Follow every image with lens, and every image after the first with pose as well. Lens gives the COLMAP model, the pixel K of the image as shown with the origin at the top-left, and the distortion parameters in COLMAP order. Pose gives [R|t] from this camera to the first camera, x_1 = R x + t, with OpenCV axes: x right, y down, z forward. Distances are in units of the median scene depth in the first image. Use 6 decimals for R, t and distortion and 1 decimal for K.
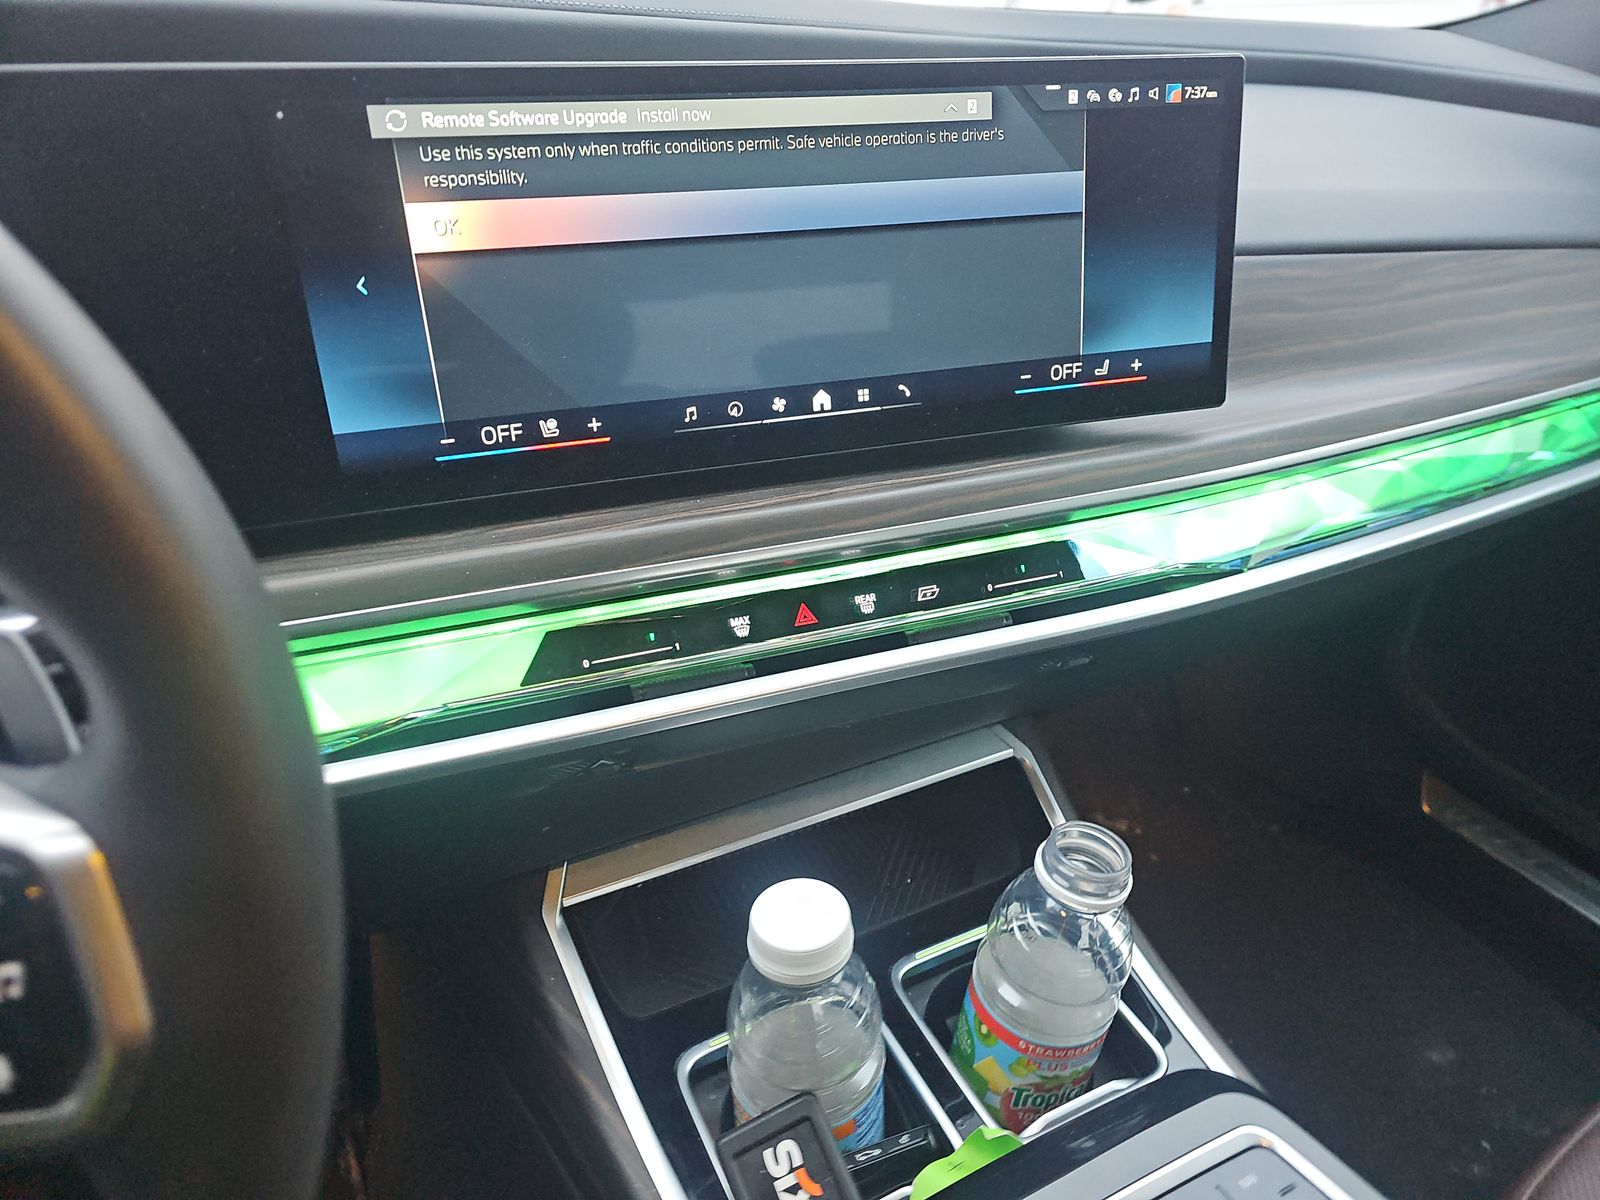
lens RADIAL K [[1035.8, 0, 792.1], [0, 1035.8, 597.8], [0, 0, 1]] dist [0.035548, -0.031401]
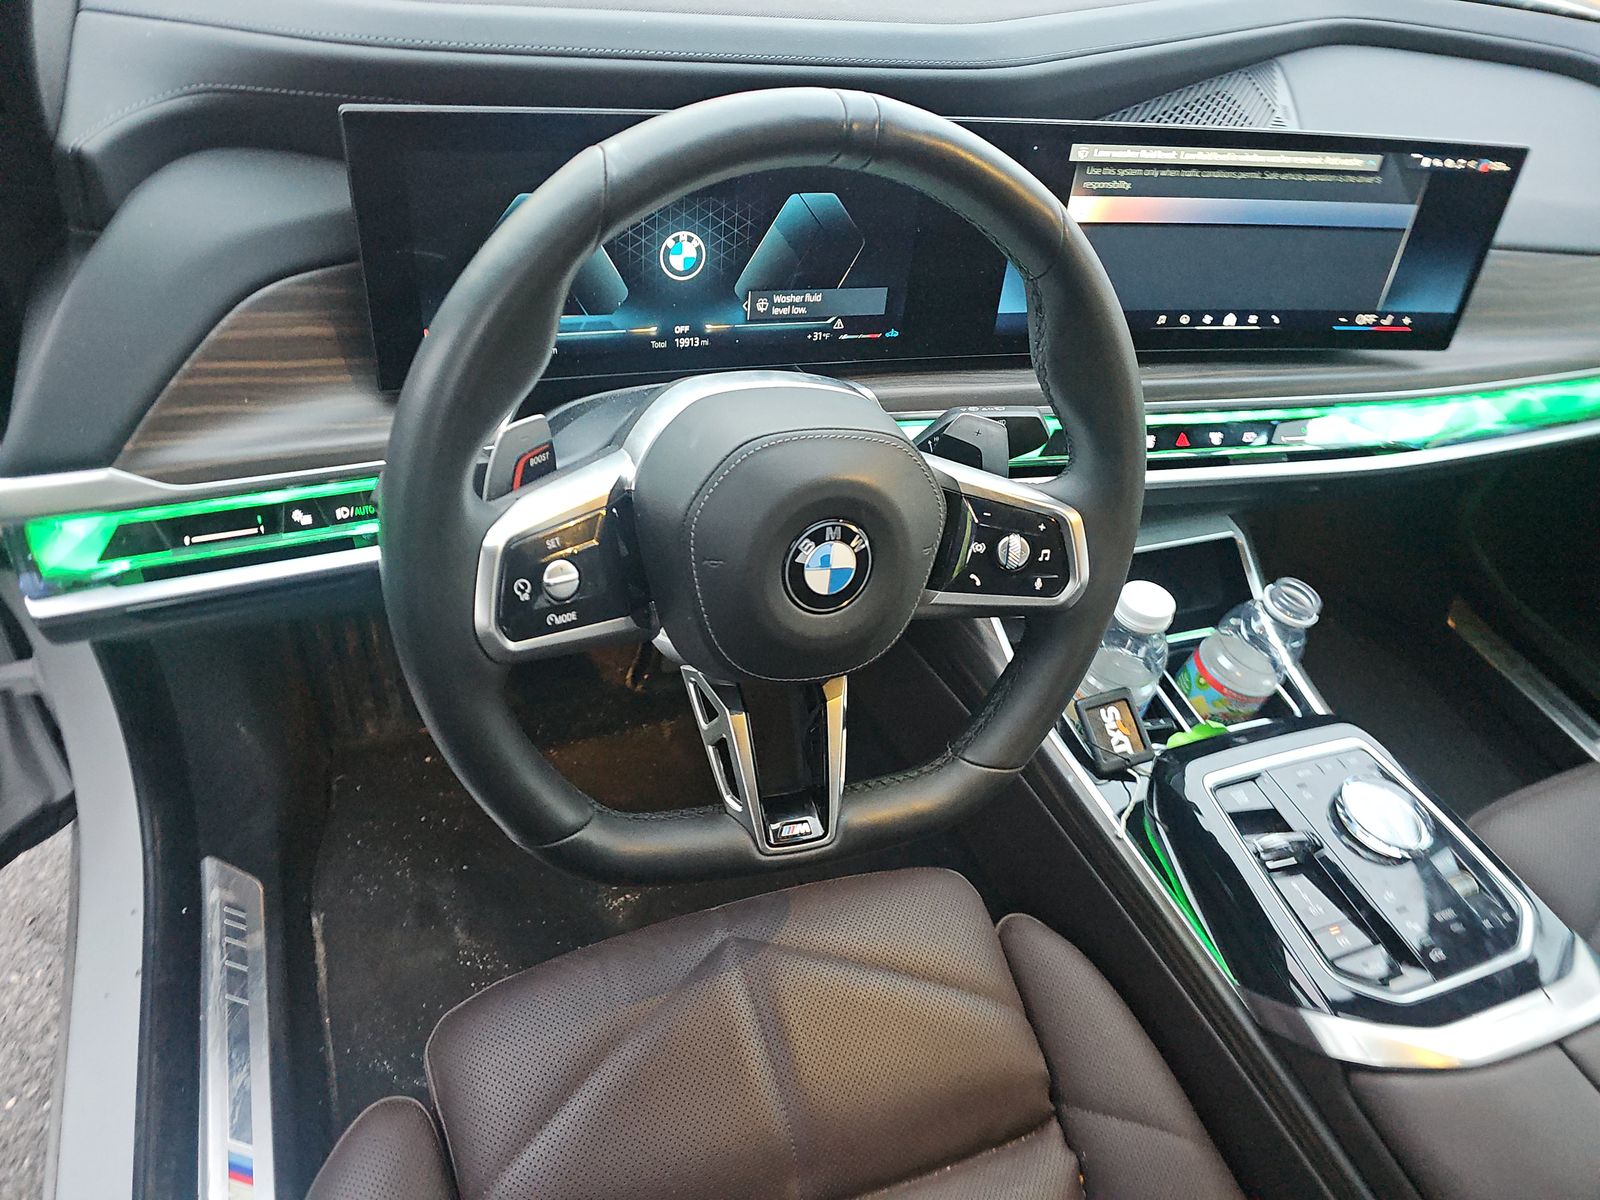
lens RADIAL K [[1035.8, 0, 786.5], [0, 1035.8, 595.2], [0, 0, 1]] dist [0.035548, -0.031401]
pose [[0.986338, 0.164684, 0.003950, -0.618989], [-0.160810, 0.957381, 0.239922, -0.046575], [0.035730, -0.237279, 0.970784, -0.814890]]
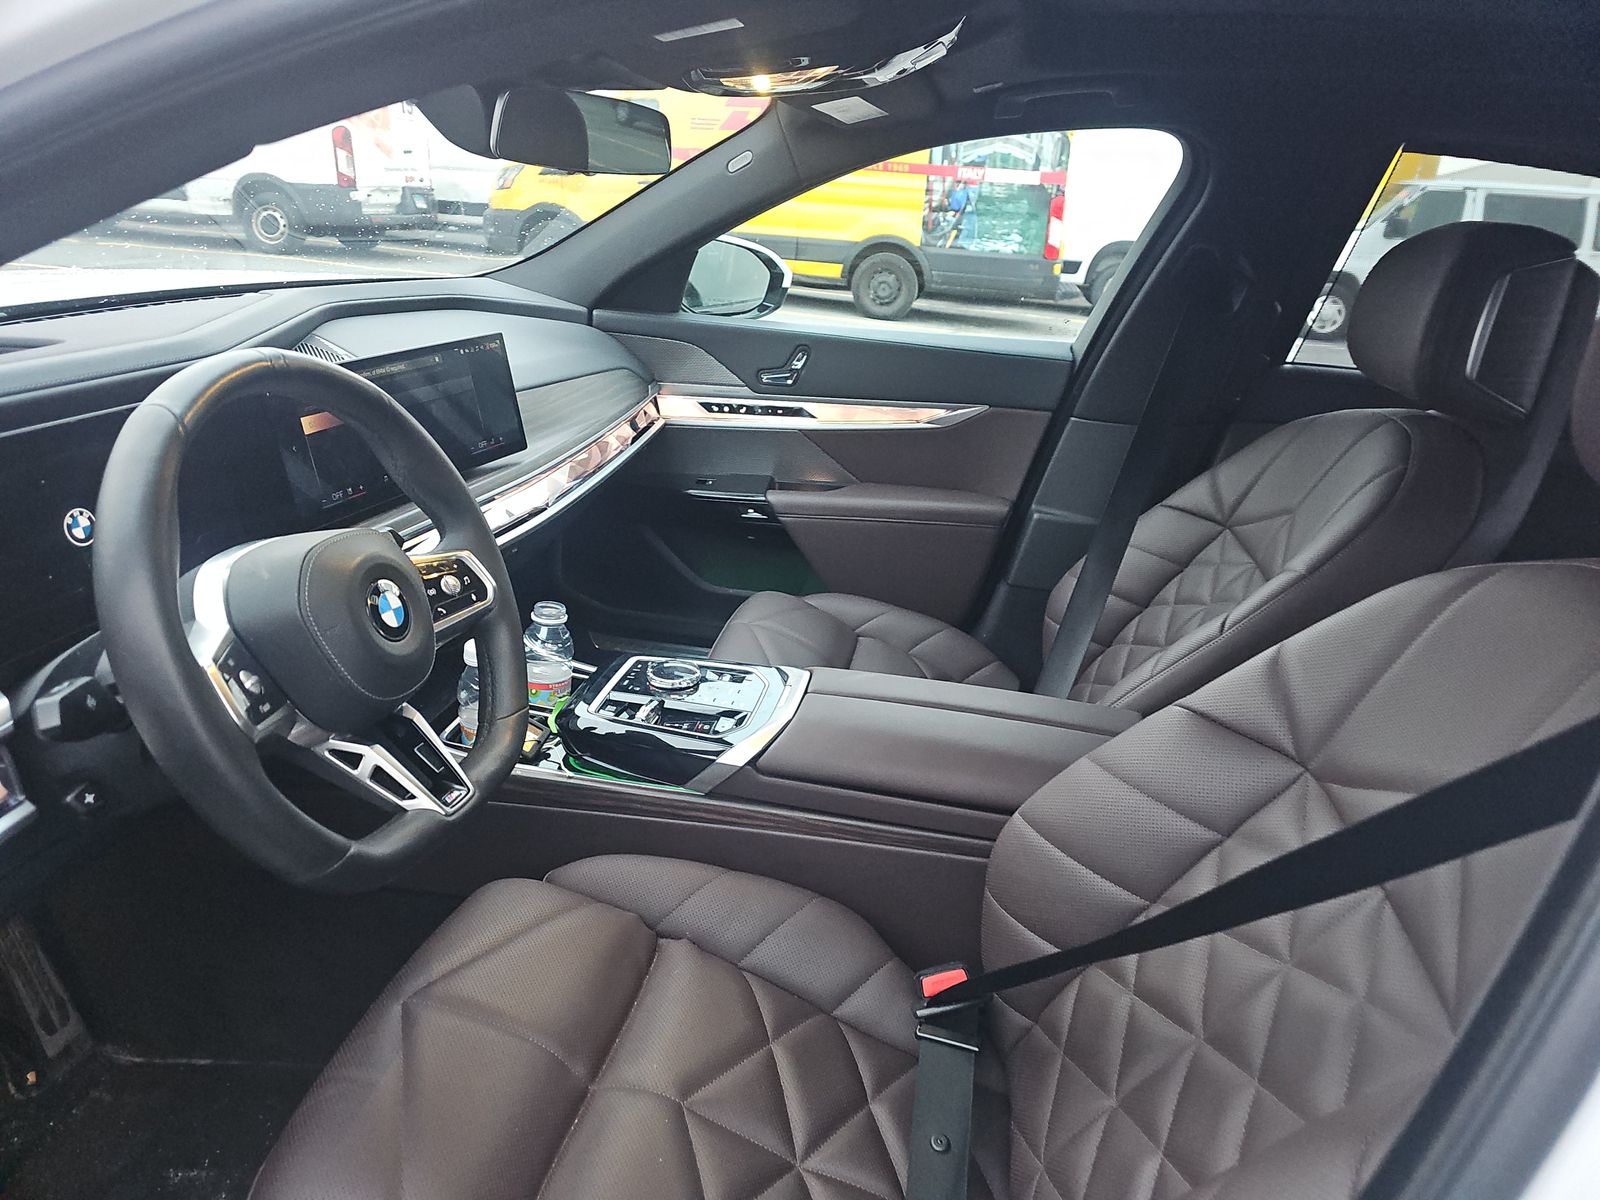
lens RADIAL K [[1035.8, 0, 797.1], [0, 1035.8, 596.7], [0, 0, 1]] dist [0.035548, -0.031401]
pose [[0.606498, -0.261199, 0.750956, -1.445818], [0.328655, 0.942390, 0.062351, 0.270698], [-0.723979, 0.208989, 0.657402, -1.361715]]
